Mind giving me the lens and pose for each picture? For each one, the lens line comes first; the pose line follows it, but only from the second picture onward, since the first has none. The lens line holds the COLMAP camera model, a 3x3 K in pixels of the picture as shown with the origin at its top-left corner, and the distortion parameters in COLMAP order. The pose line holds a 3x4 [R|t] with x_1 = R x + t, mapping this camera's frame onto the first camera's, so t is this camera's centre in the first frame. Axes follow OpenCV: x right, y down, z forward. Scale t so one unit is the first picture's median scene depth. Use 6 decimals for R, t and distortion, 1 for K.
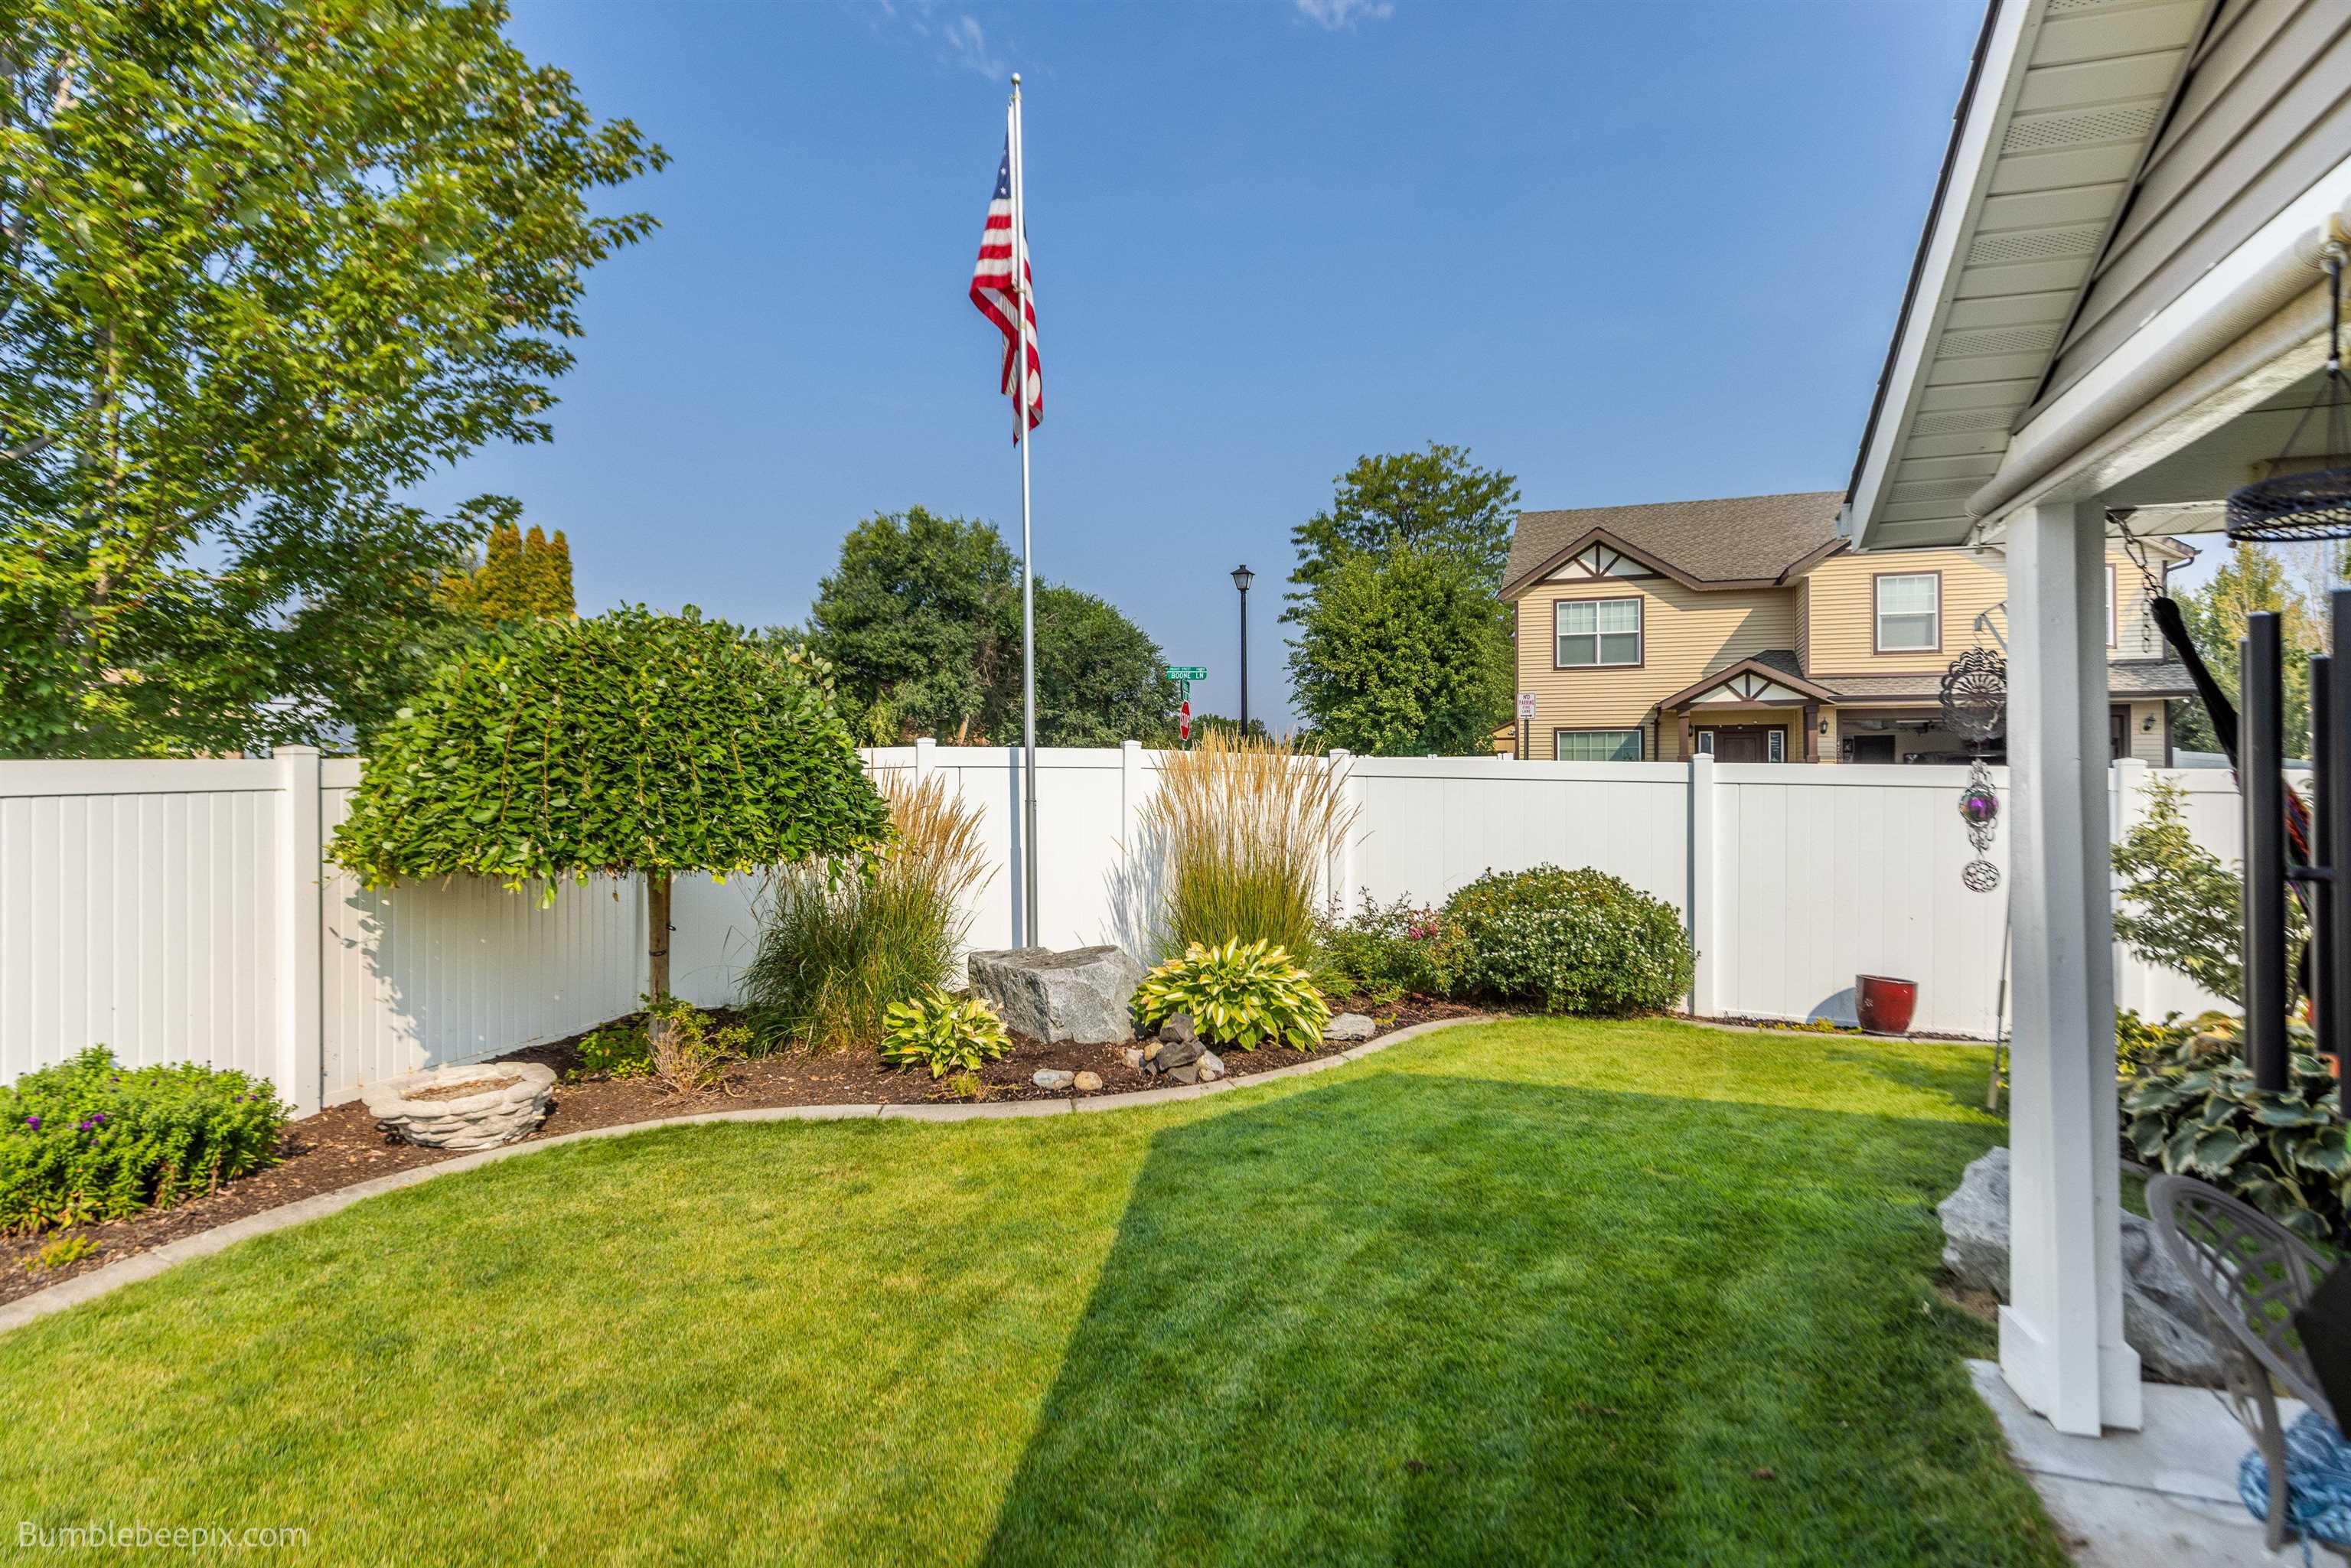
lens RADIAL K [[1314.6, 0, 1179.3], [0, 1314.6, 776.3], [0, 0, 1]] dist [-0.004945, 0.002921]
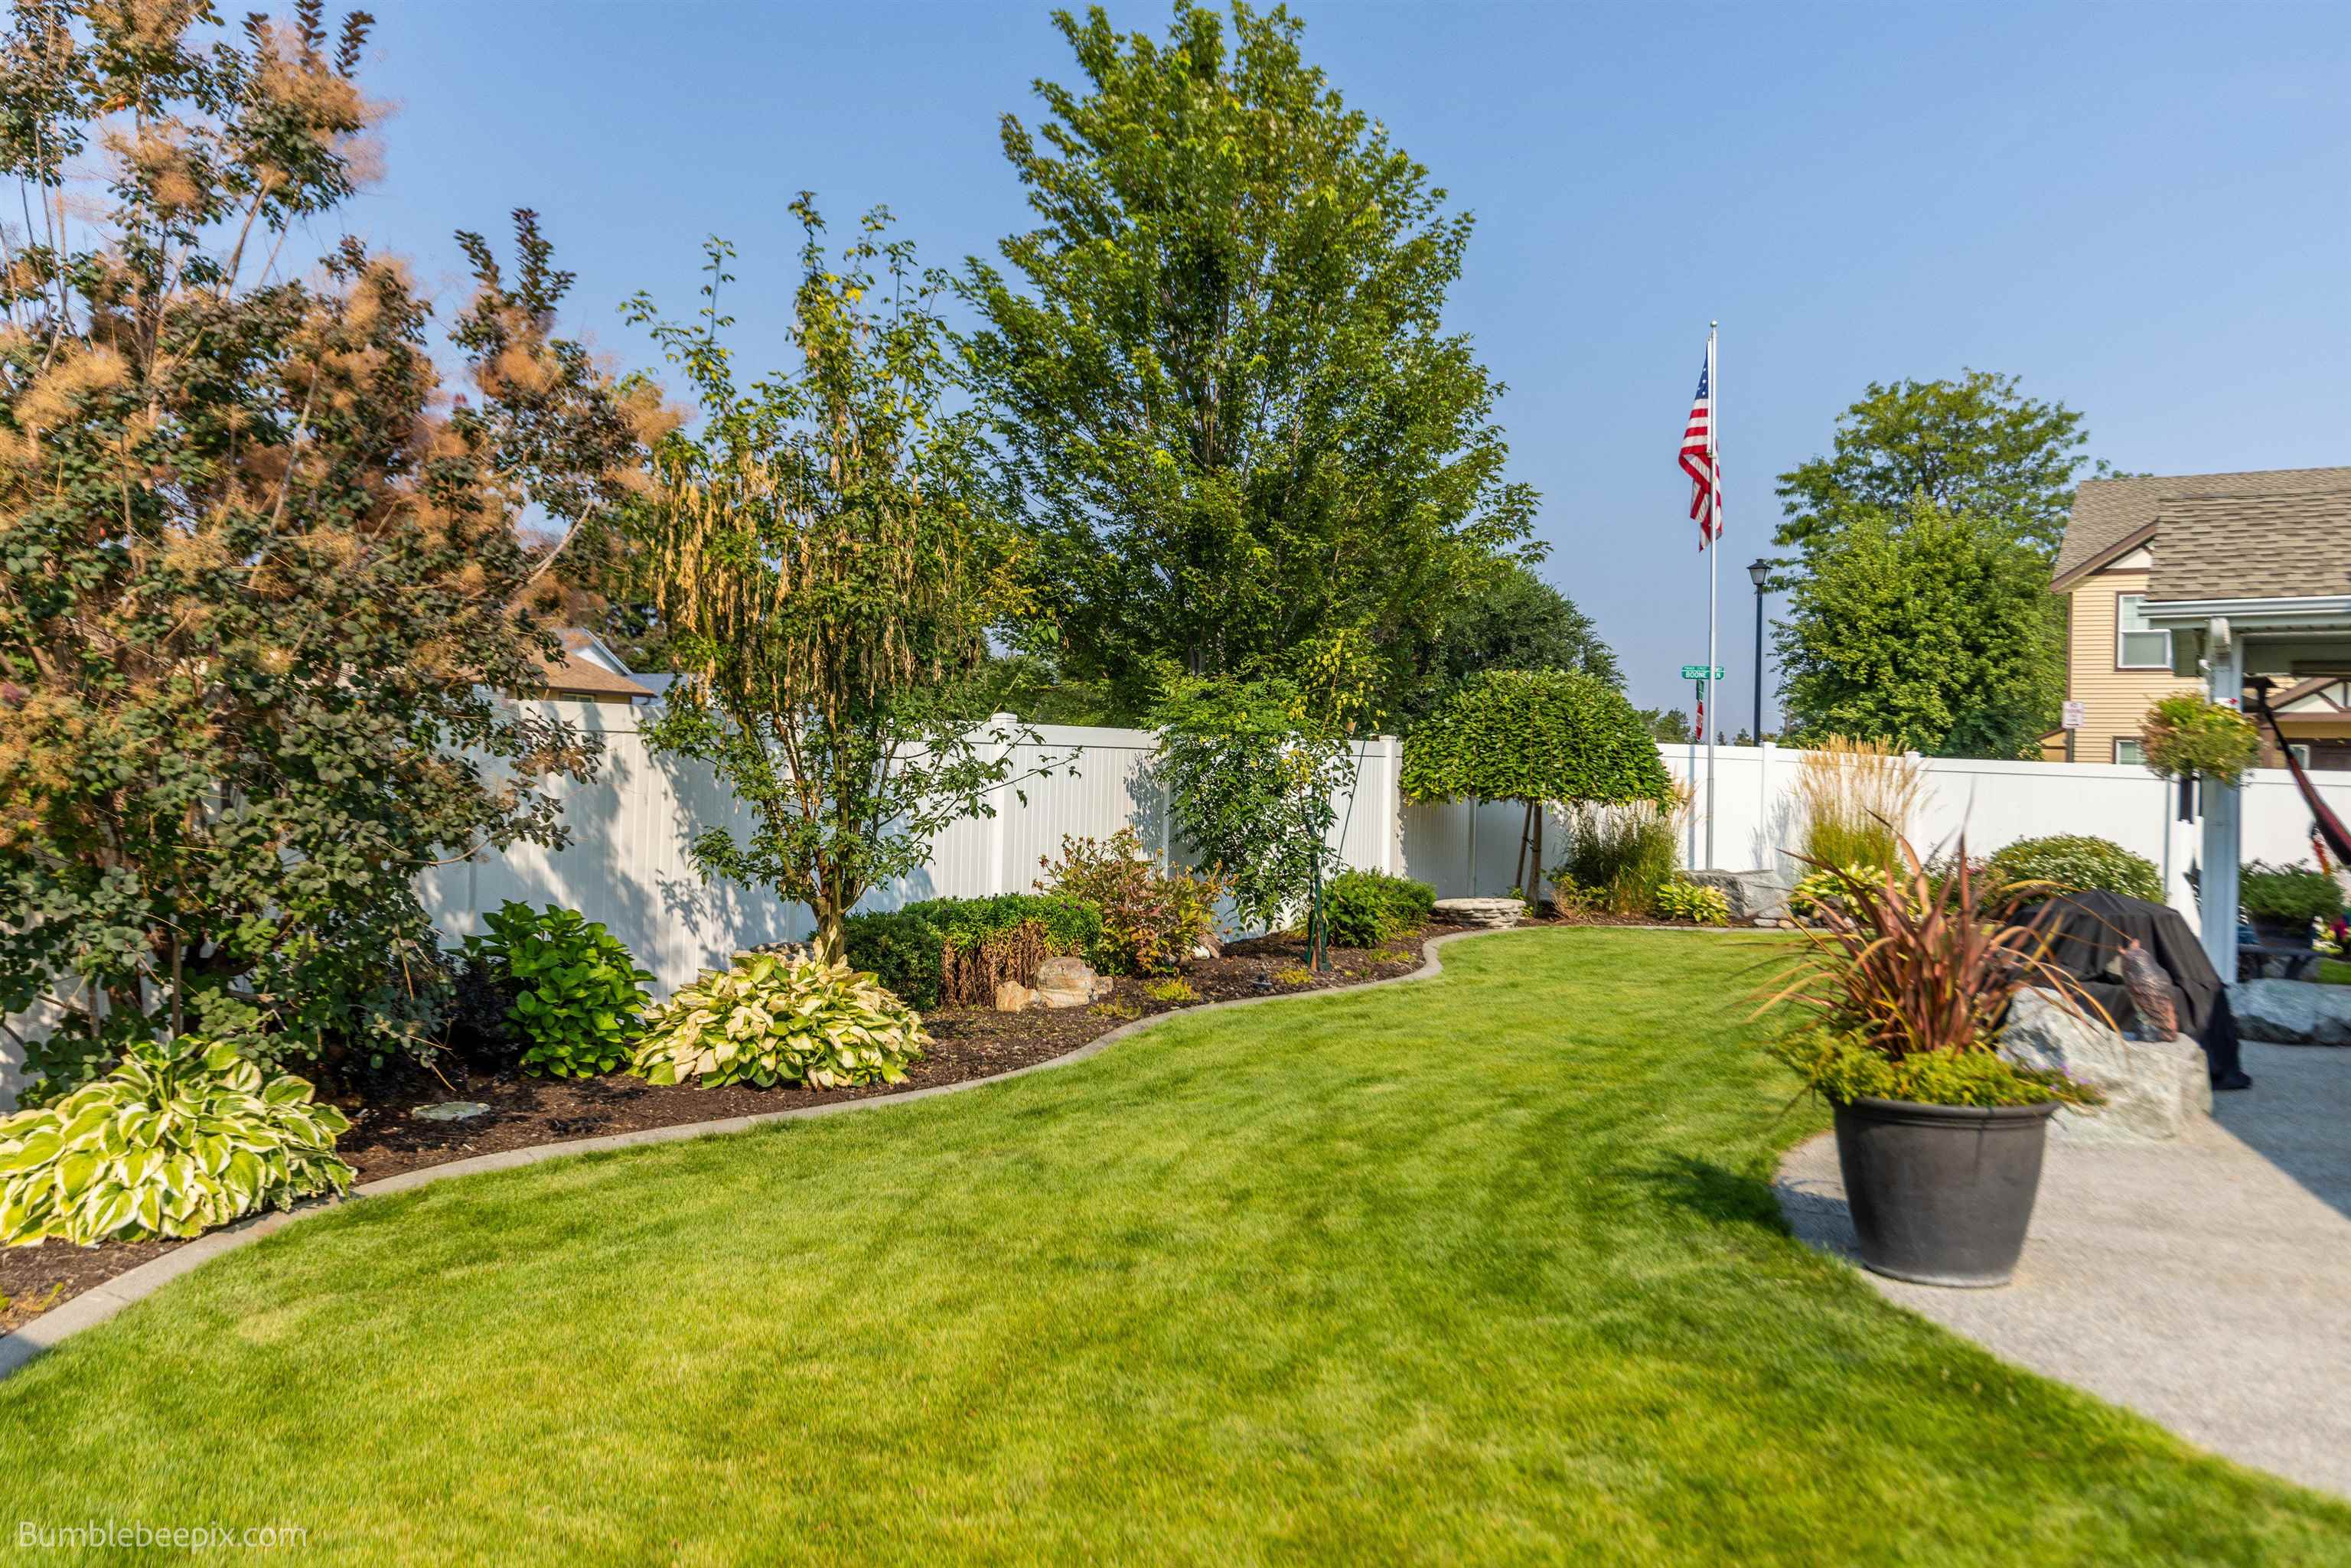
lens RADIAL K [[1854.7, 0, 1170.8], [0, 1854.7, 772.4], [0, 0, 1]] dist [0.006037, -0.001414]
pose [[0.978363, 0.027366, -0.205078, -0.050853], [-0.028673, 0.999583, -0.003407, 0.006369], [0.204899, 0.009214, 0.978740, -0.230196]]
